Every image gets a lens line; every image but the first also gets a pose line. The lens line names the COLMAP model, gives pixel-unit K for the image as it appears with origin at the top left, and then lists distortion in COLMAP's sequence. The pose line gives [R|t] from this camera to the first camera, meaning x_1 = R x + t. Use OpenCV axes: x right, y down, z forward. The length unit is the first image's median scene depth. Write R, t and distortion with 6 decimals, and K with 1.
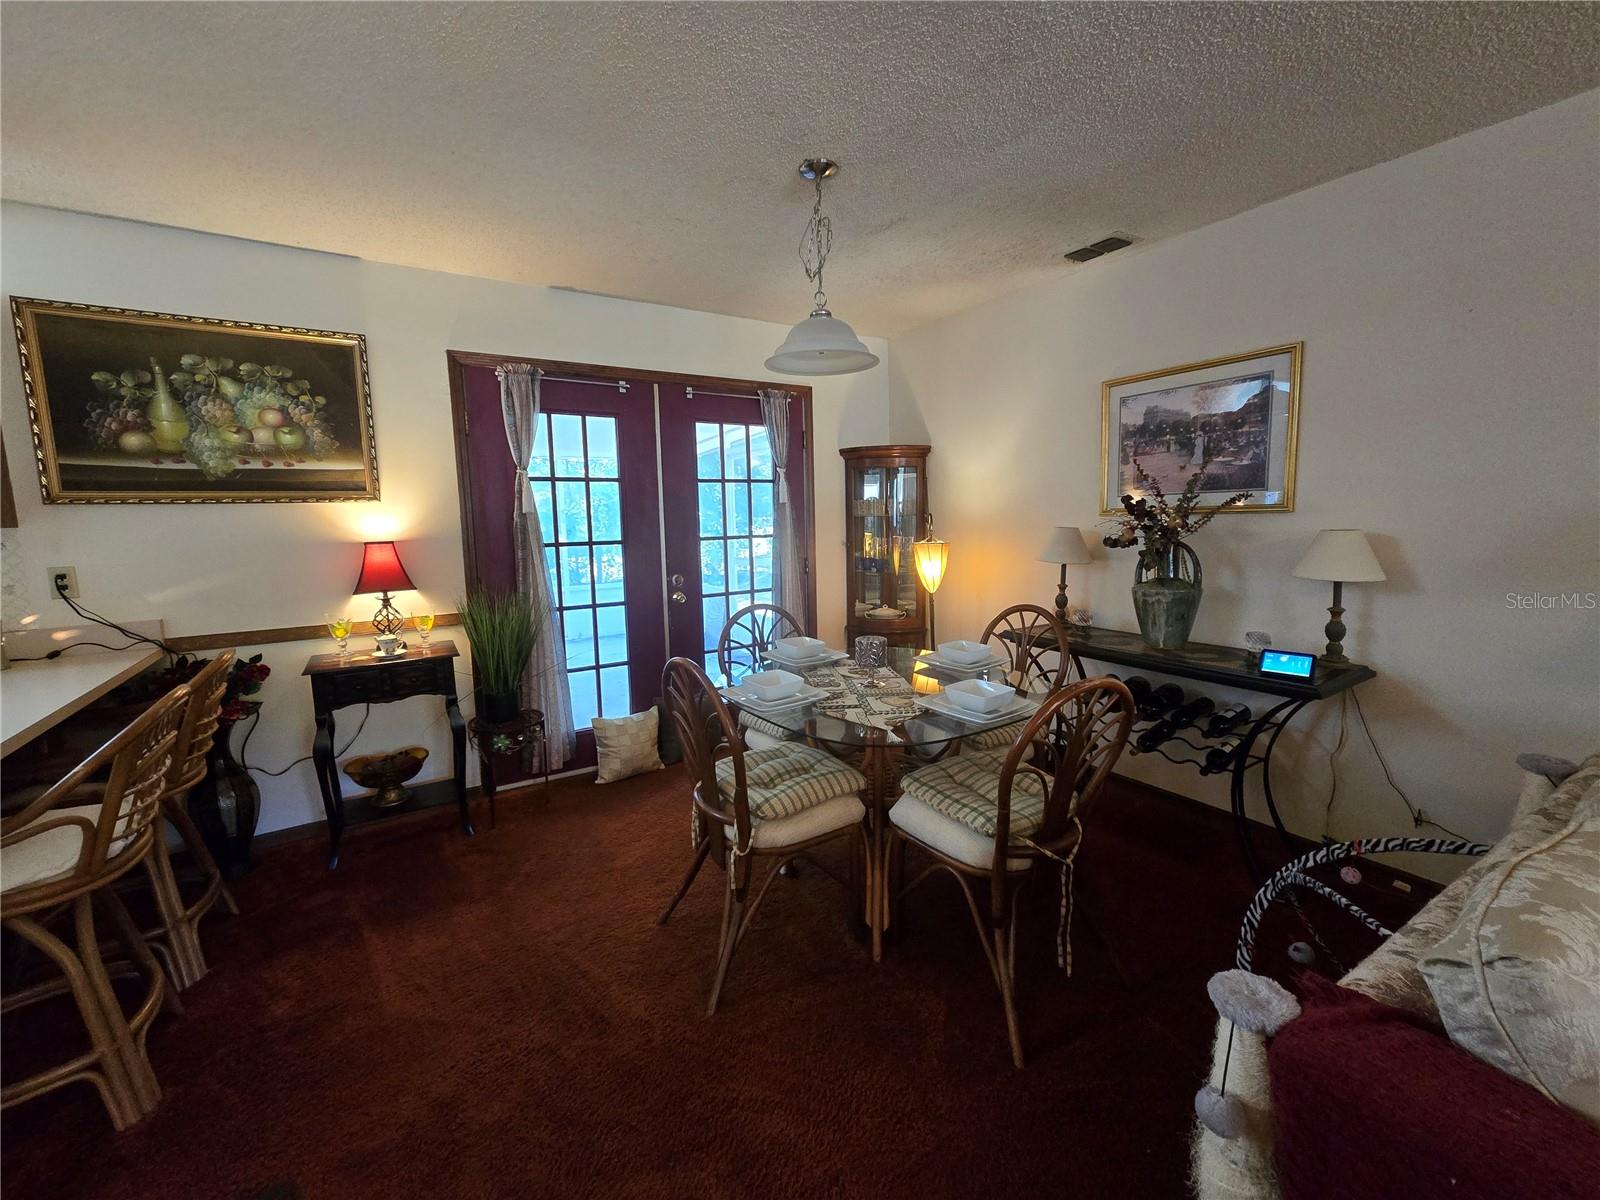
lens RADIAL K [[659.9, 0, 791.9], [0, 659.9, 593.8], [0, 0, 1]] dist [0.002052, -0.001033]
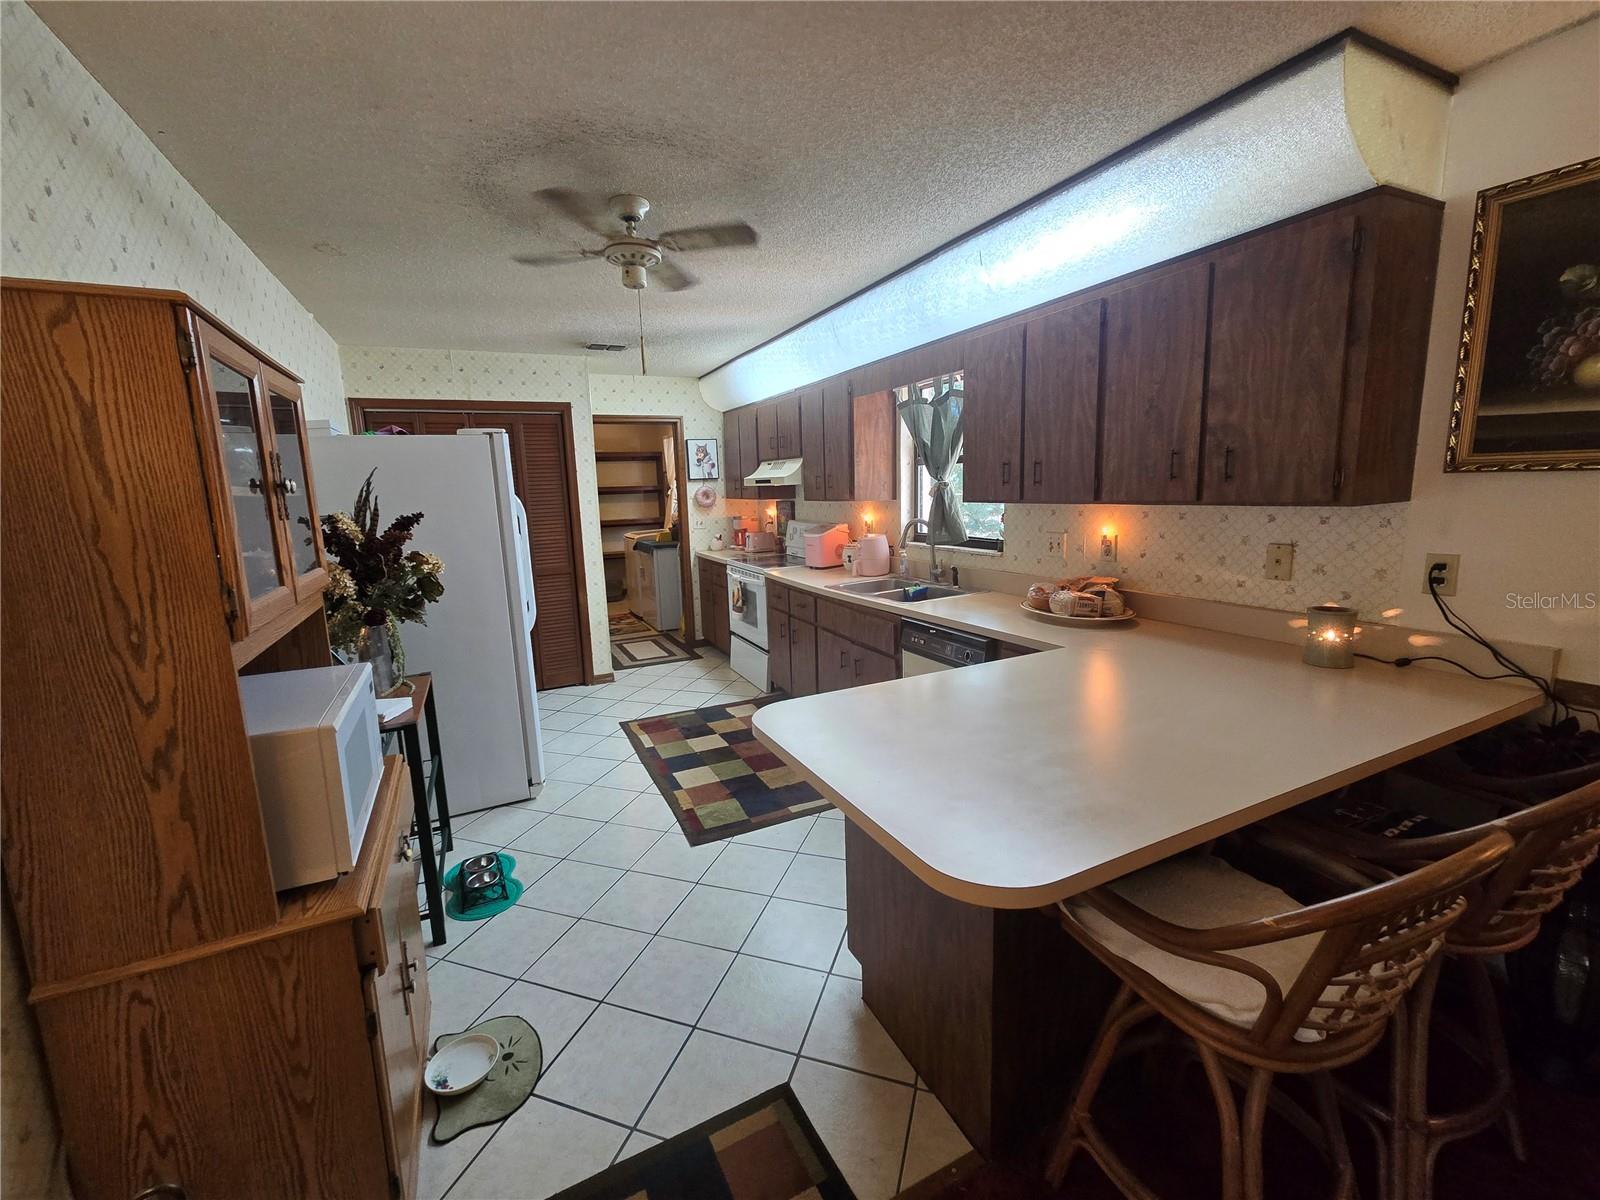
lens RADIAL K [[659.9, 0, 801.9], [0, 659.9, 598.1], [0, 0, 1]] dist [0.002052, -0.001033]
pose [[-0.100849, 0.185680, -0.977421, -0.220217], [-0.095382, 0.976100, 0.195271, -0.056944], [0.990319, 0.112921, -0.080728, 0.267827]]
